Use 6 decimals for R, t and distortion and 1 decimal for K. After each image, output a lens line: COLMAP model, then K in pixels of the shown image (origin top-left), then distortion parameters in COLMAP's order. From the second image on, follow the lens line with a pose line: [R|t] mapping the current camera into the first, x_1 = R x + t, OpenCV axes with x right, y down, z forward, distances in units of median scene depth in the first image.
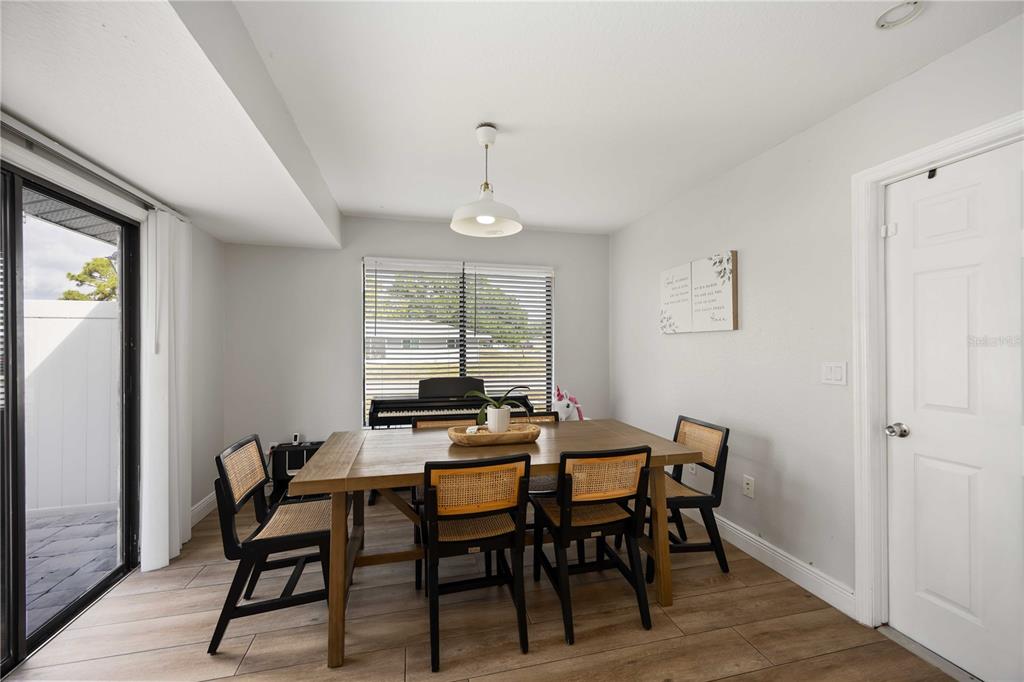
lens RADIAL K [[399.1, 0, 513.1], [0, 399.1, 344.1], [0, 0, 1]] dist [-0.000467, -0.000203]
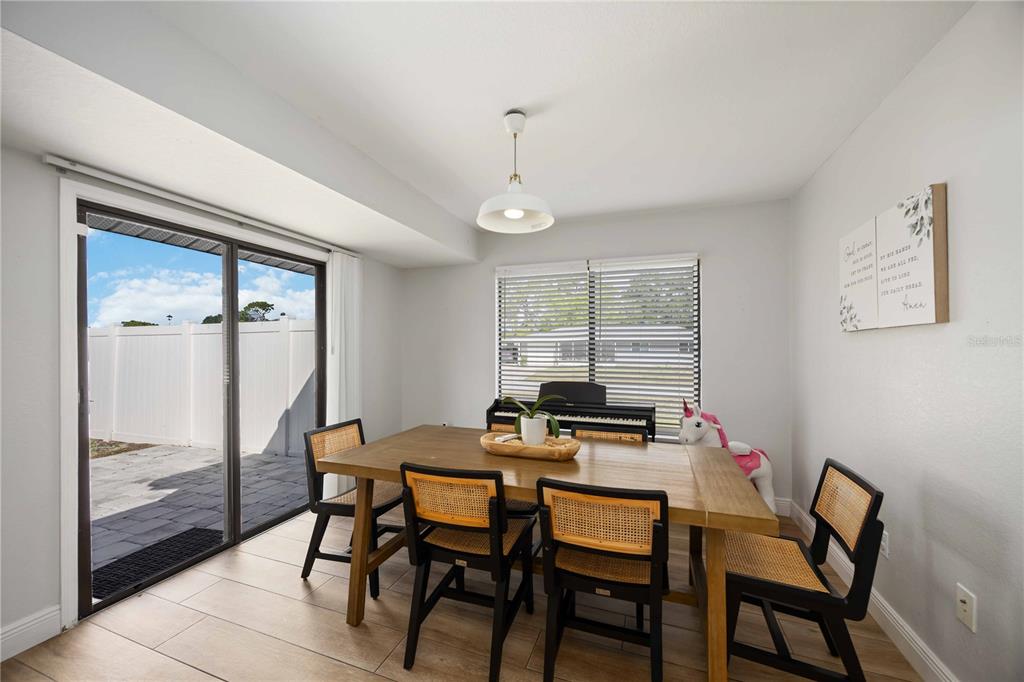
lens RADIAL K [[389.8, 0, 509.7], [0, 389.8, 346.0], [0, 0, 1]] dist [-0.005685, 0.000249]
pose [[0.828731, -0.002056, -0.559644, 0.353237], [0.000220, 0.999994, -0.003349, -0.000316], [0.559648, 0.002652, 0.828726, 0.197585]]
